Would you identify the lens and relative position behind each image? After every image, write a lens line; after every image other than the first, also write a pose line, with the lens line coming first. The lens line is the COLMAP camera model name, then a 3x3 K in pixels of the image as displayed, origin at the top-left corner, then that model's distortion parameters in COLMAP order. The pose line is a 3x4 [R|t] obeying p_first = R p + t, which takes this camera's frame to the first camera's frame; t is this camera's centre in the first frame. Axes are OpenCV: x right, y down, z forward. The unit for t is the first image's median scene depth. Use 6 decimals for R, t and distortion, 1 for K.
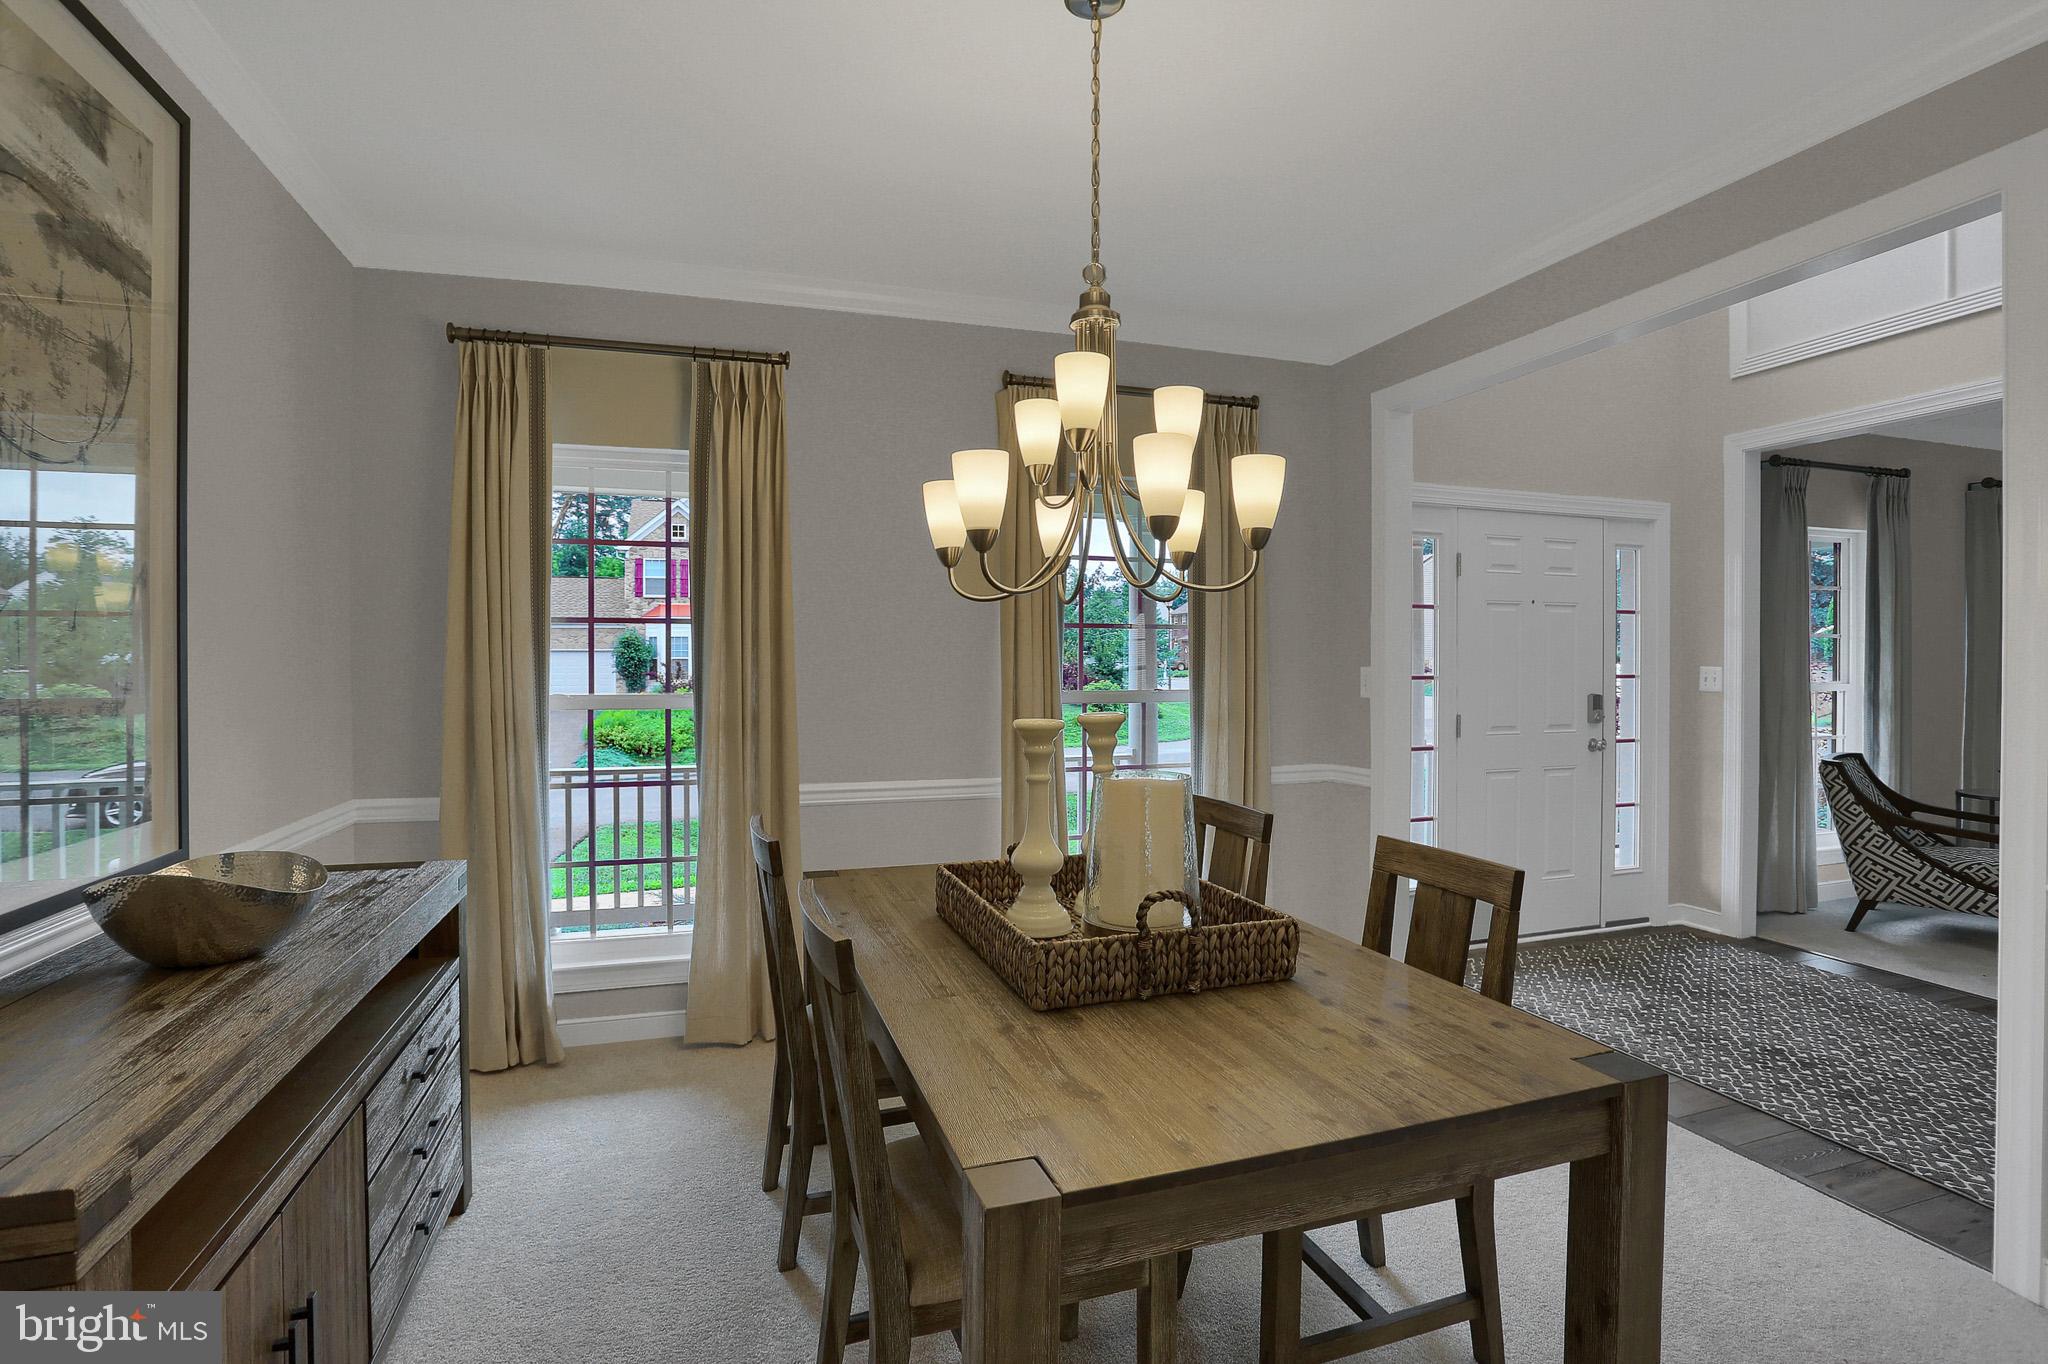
lens RADIAL K [[977.9, 0, 1022.9], [0, 977.9, 664.5], [0, 0, 1]] dist [-0.028063, 0.006347]
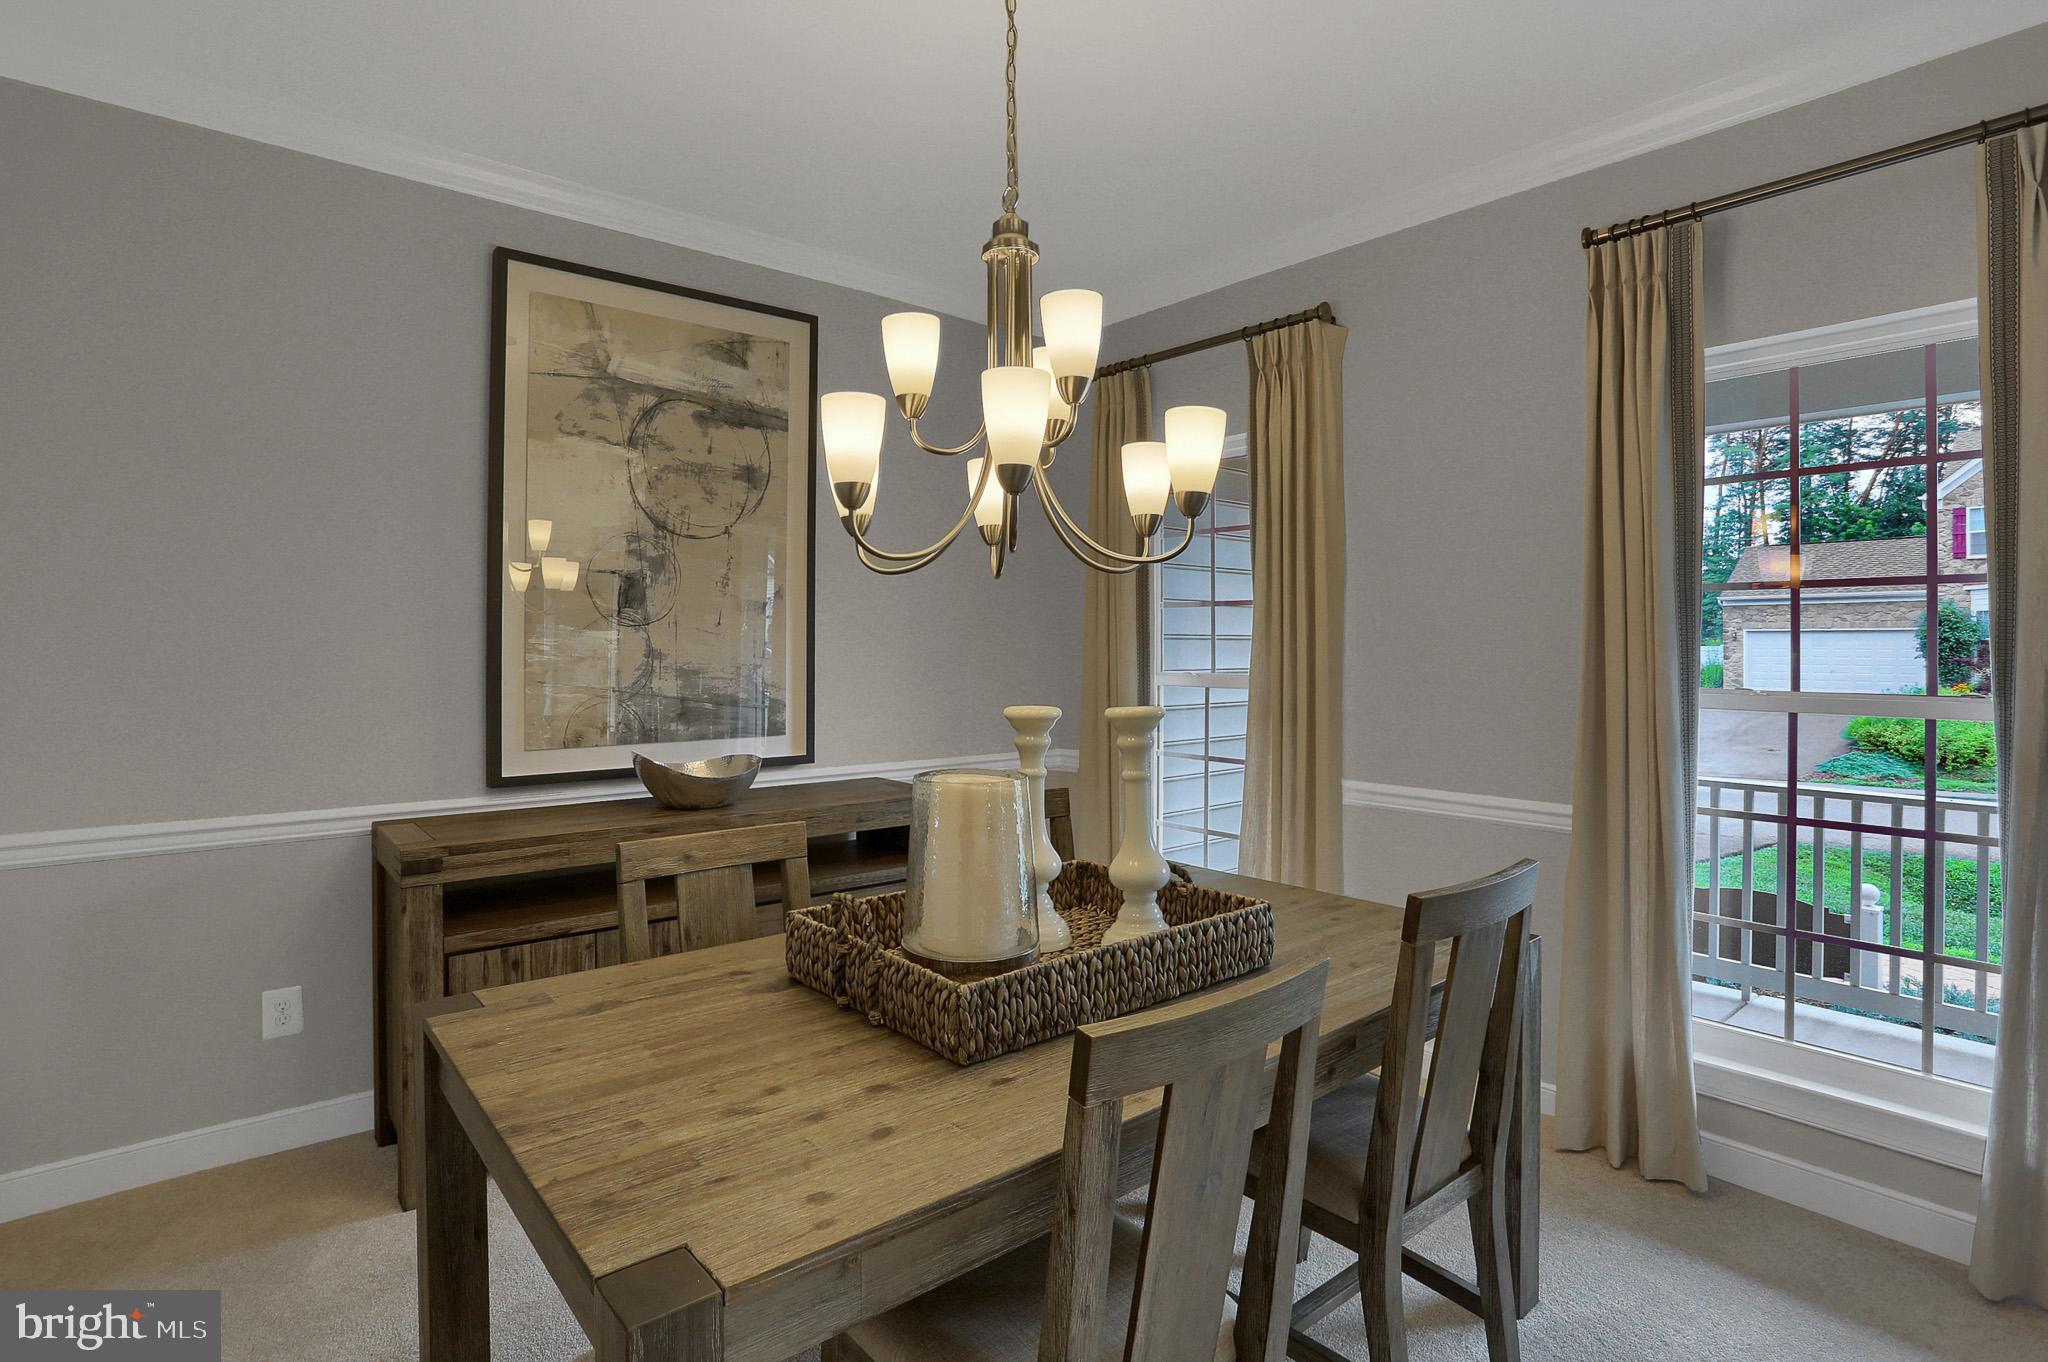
lens RADIAL K [[977.9, 0, 964.9], [0, 977.9, 644.3], [0, 0, 1]] dist [-0.028063, 0.006347]
pose [[0.371034, 0.005769, -0.928601, 0.948793], [-0.006730, 0.999971, 0.003523, -0.004908], [0.928595, 0.004943, 0.371062, 0.703710]]
